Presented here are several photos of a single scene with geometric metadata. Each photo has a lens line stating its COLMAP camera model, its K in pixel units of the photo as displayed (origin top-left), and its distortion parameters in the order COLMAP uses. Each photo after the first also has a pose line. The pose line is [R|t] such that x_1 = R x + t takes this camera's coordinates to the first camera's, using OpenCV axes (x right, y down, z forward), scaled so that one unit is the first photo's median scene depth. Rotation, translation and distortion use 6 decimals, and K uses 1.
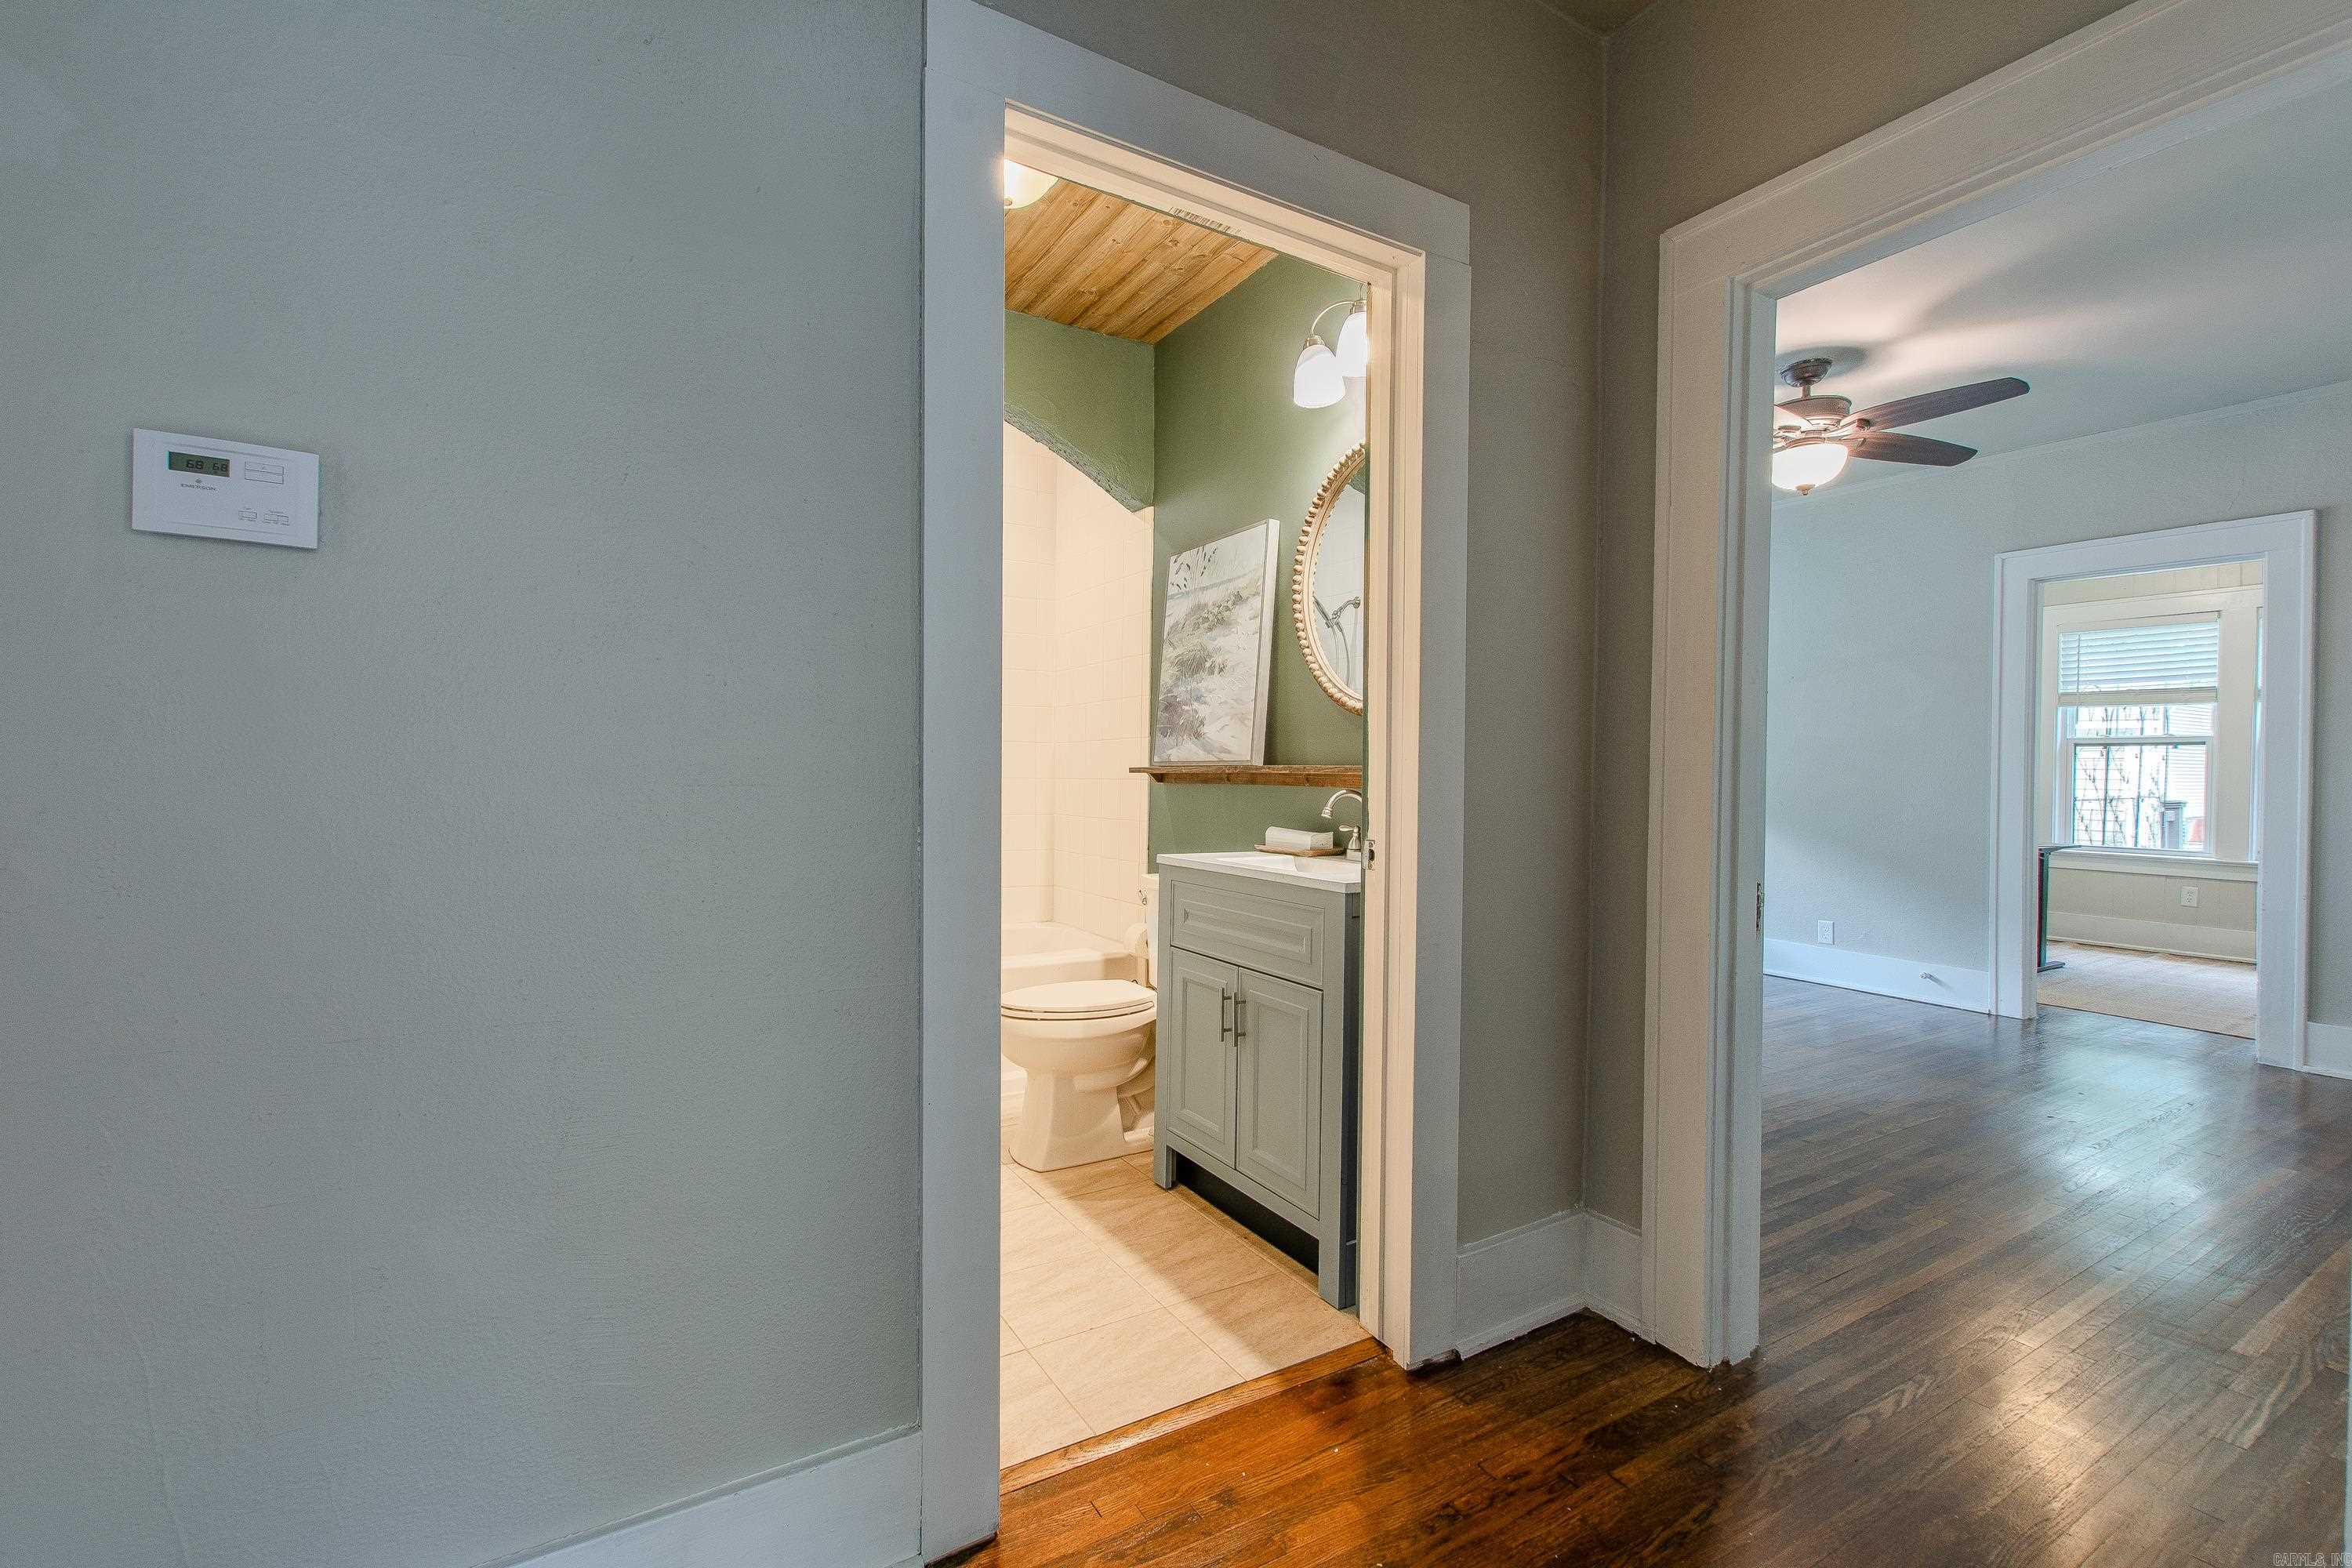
lens RADIAL K [[1010.3, 0, 1182.7], [0, 1010.3, 780.0], [0, 0, 1]] dist [-0.001973, -0.001149]
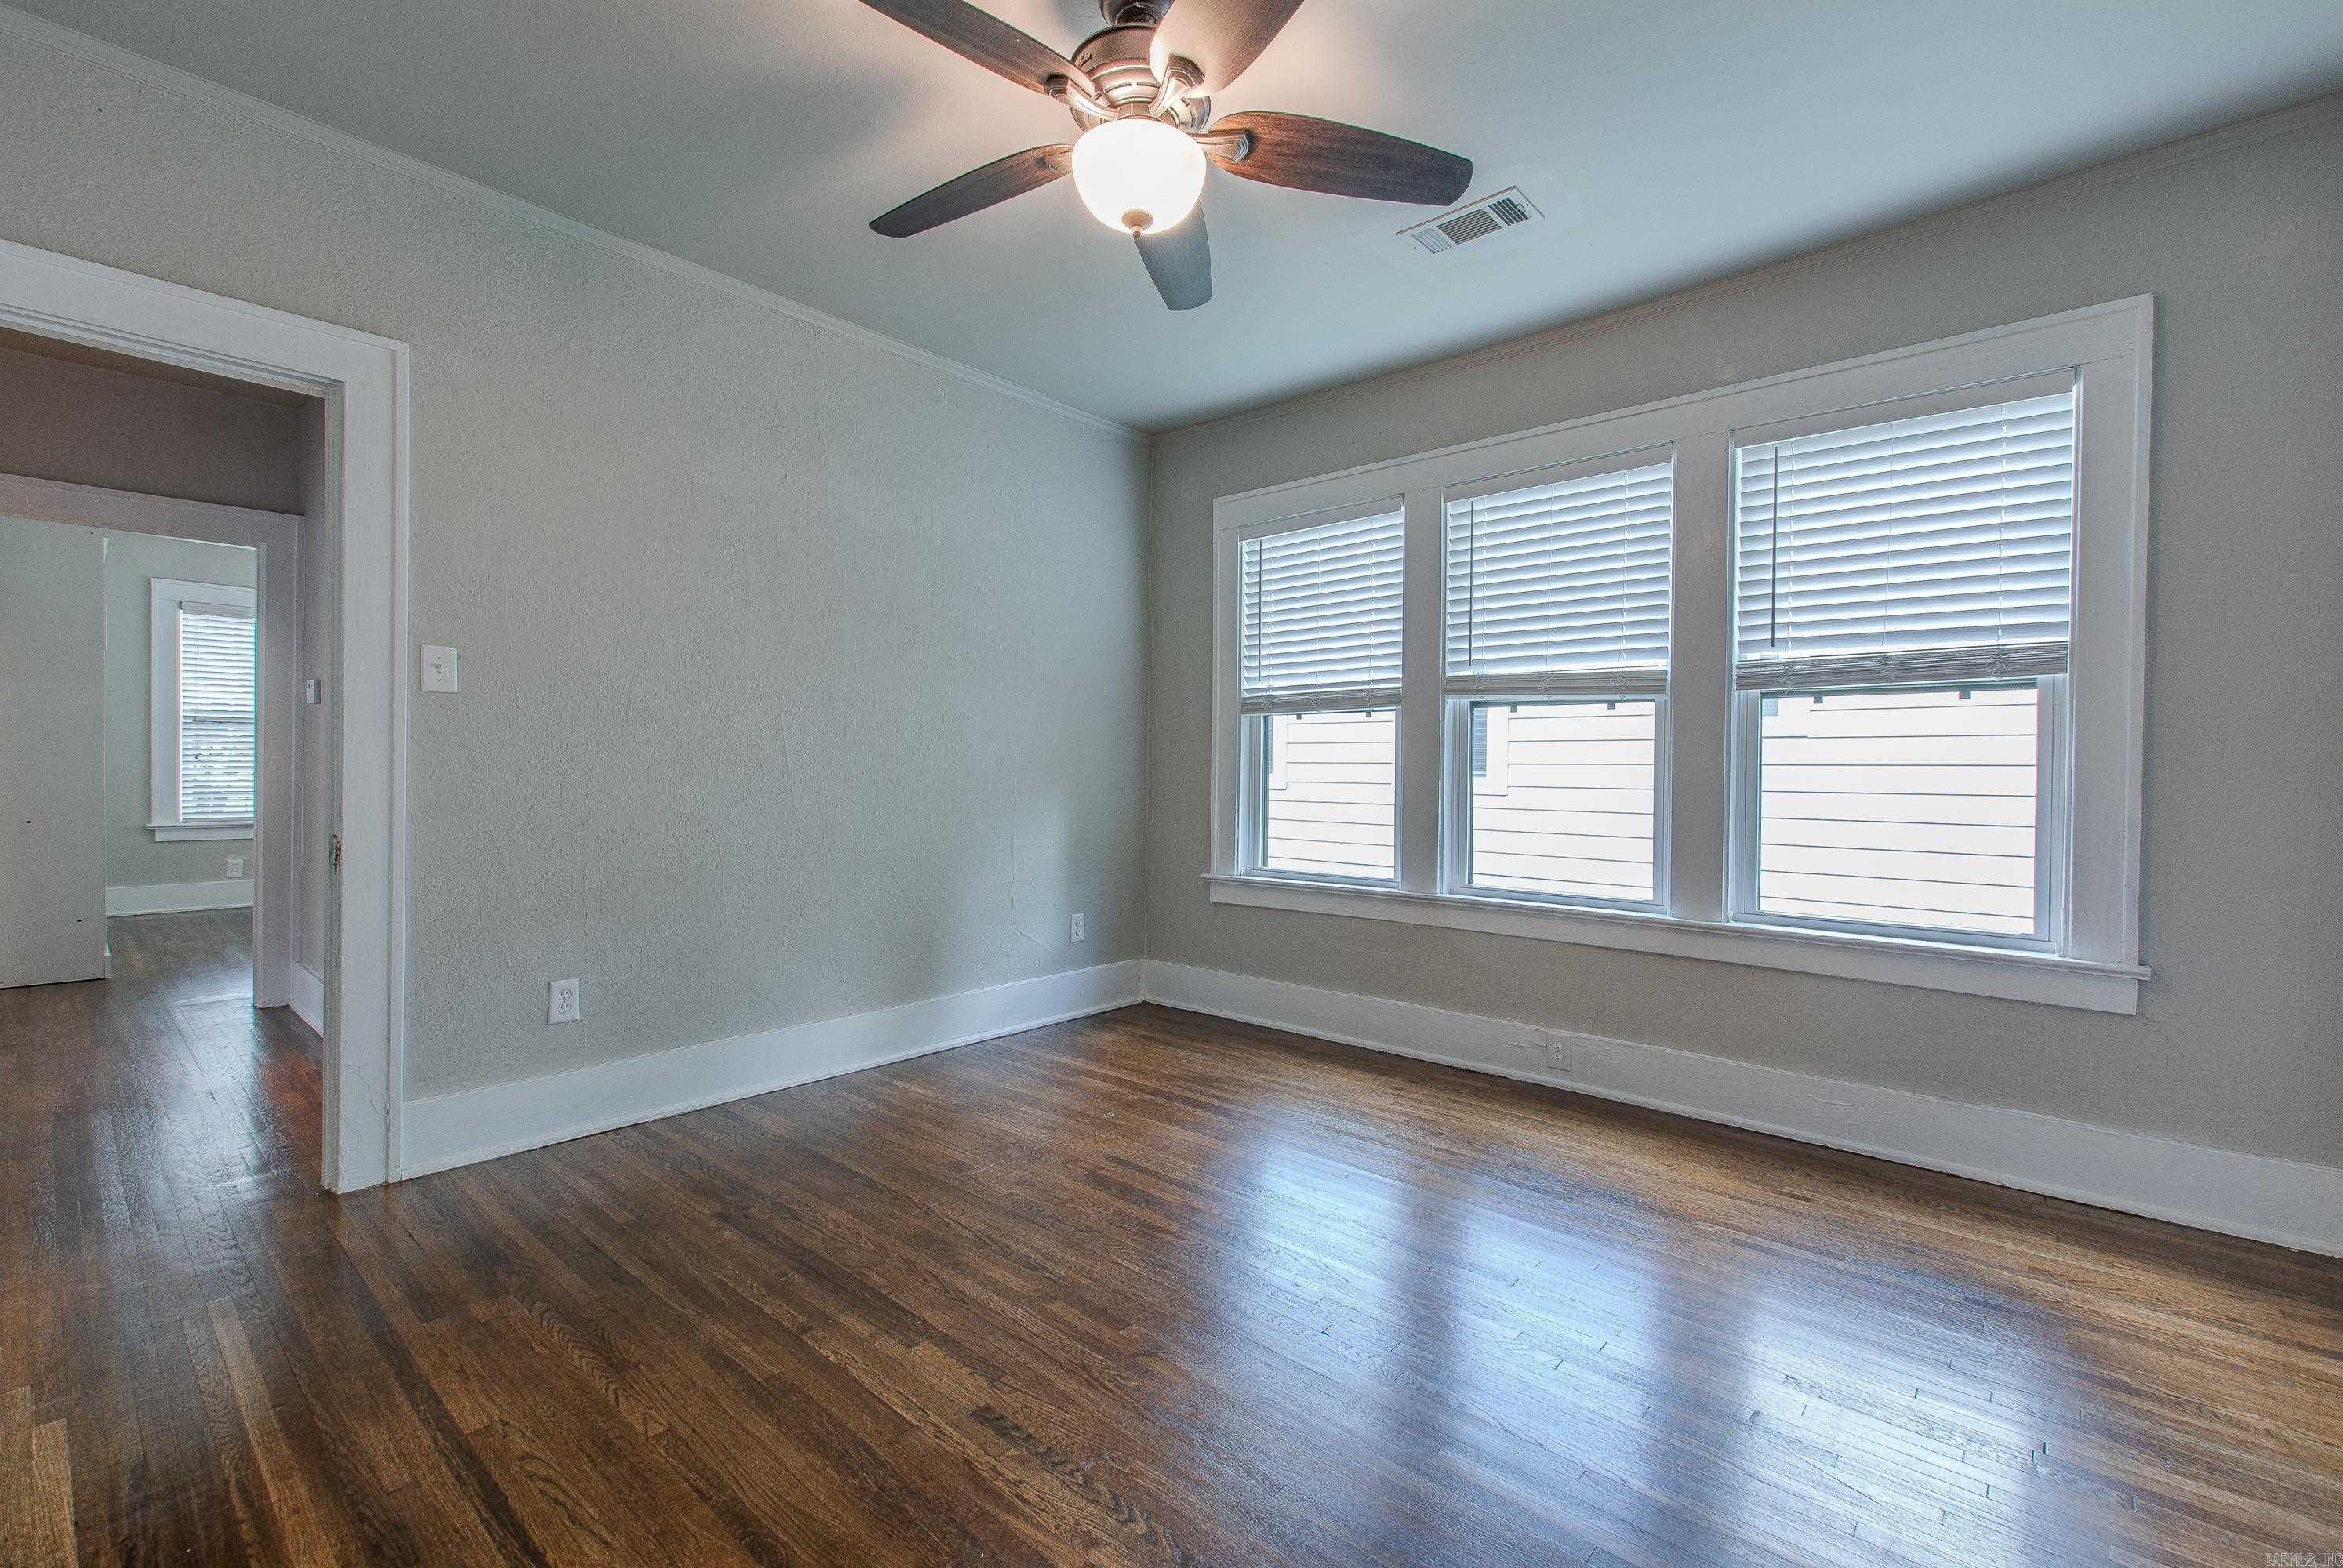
lens RADIAL K [[1006.4, 0, 1178.2], [0, 1006.4, 780.0], [0, 0, 1]] dist [-0.001973, -0.001149]
pose [[0.308296, 0.000662, -0.951290, 0.761000], [-0.015643, 0.999868, -0.004374, 0.006022], [0.951162, 0.016229, 0.308266, 0.577577]]
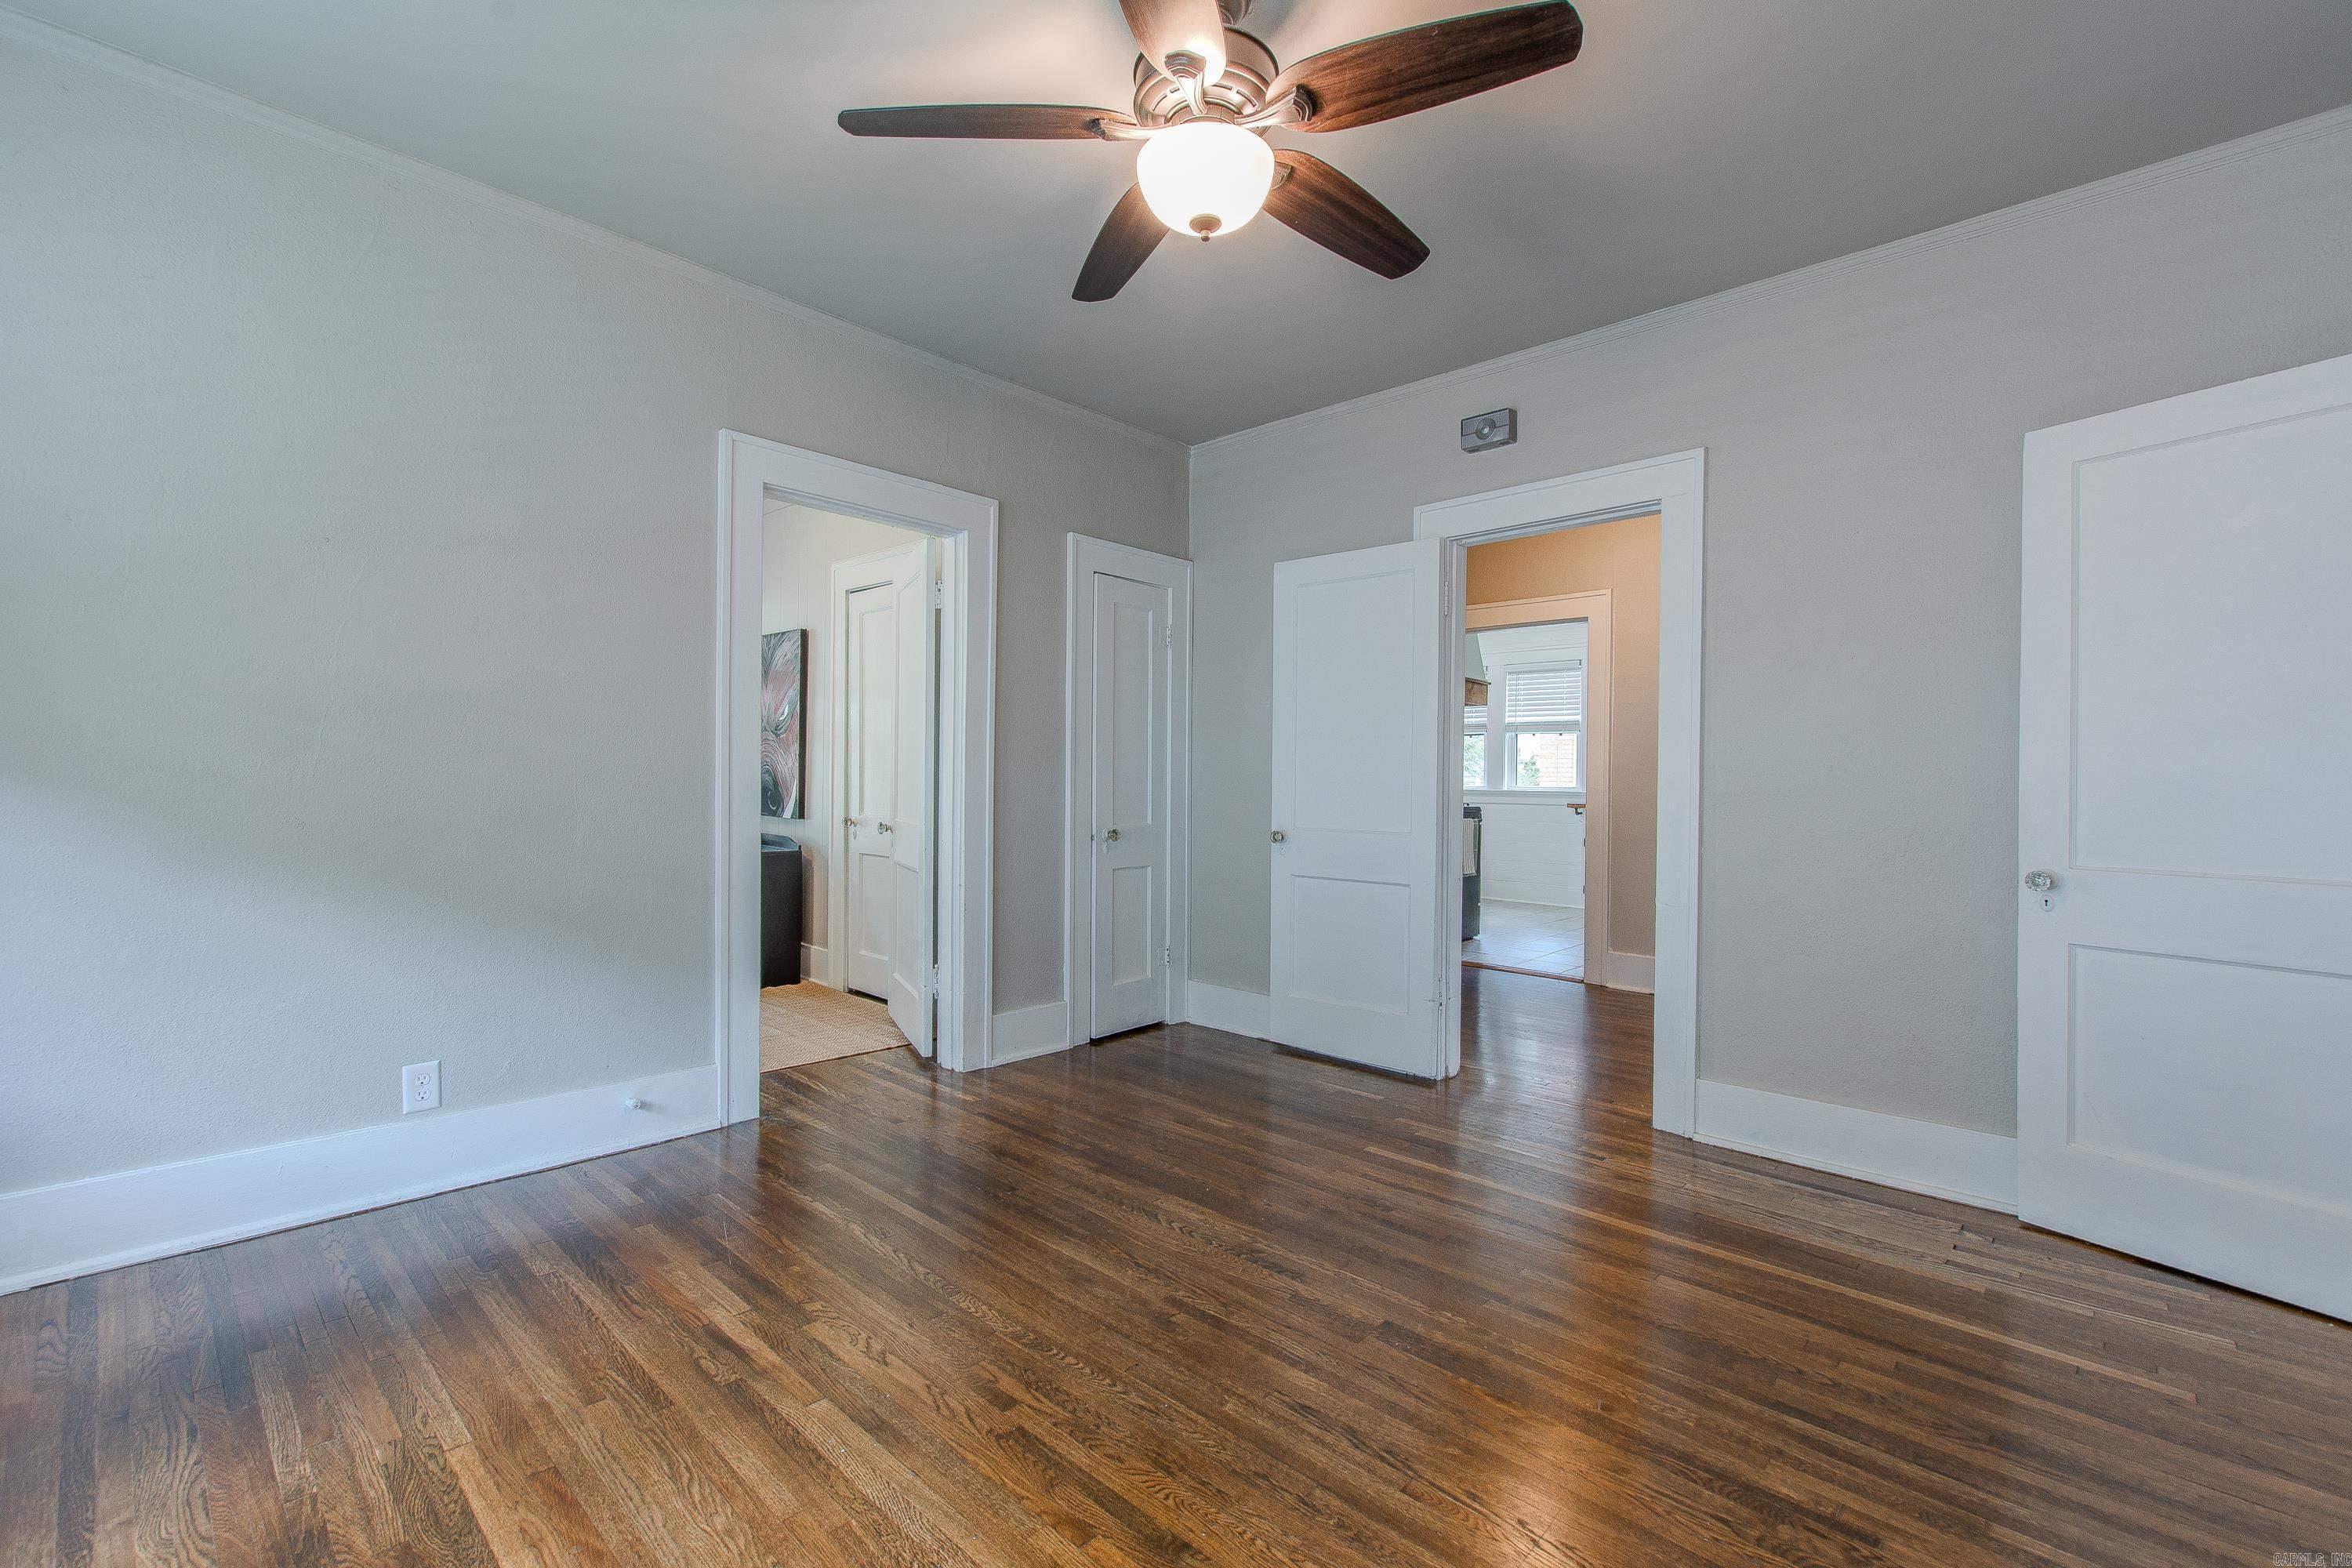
lens RADIAL K [[1027.8, 0, 1185.0], [0, 1027.8, 782.6], [0, 0, 1]] dist [0.001107, -0.000032]
pose [[-0.273214, -0.018303, 0.961779, 0.066690], [-0.008017, 0.999828, 0.016749, -0.006144], [-0.961920, -0.003134, -0.273314, 0.775889]]
